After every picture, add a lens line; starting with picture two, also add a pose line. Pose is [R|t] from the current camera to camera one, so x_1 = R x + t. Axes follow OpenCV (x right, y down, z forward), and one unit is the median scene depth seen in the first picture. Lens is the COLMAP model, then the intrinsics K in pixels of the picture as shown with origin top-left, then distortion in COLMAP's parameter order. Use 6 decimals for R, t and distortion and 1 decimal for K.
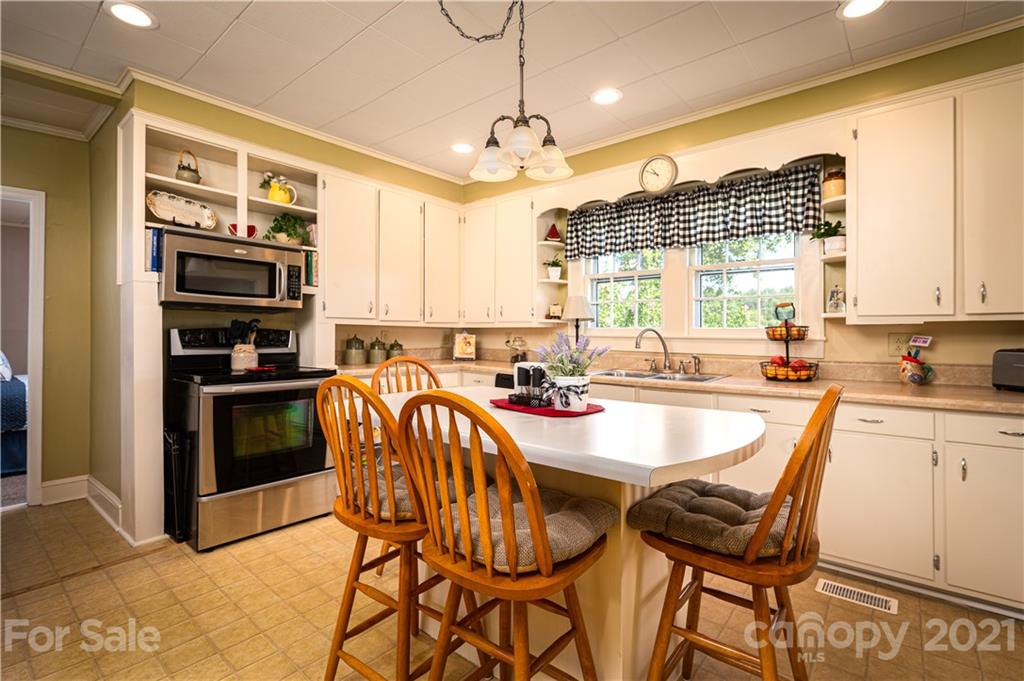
lens RADIAL K [[482.5, 0, 511.2], [0, 482.5, 333.0], [0, 0, 1]] dist [0.022306, 0.000057]
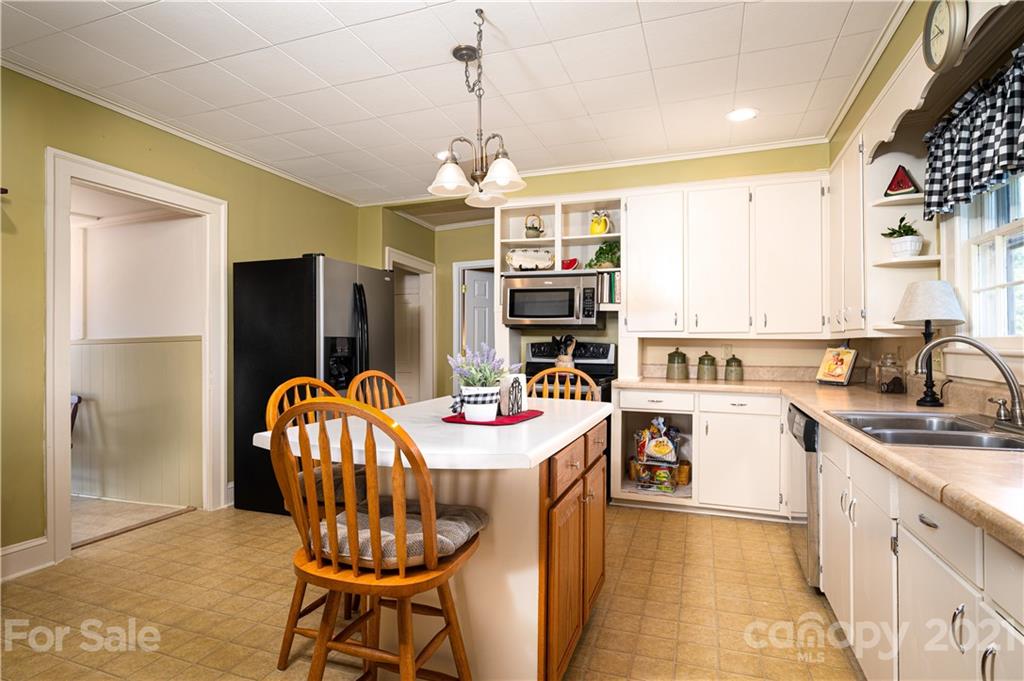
lens RADIAL K [[530.8, 0, 511.1], [0, 530.8, 347.7], [0, 0, 1]] dist [-0.003463, -0.000454]
pose [[0.344314, -0.000229, -0.938854, 0.634612], [-0.003765, 0.999992, -0.001625, 0.005969], [0.938847, 0.004094, 0.344310, 0.368754]]
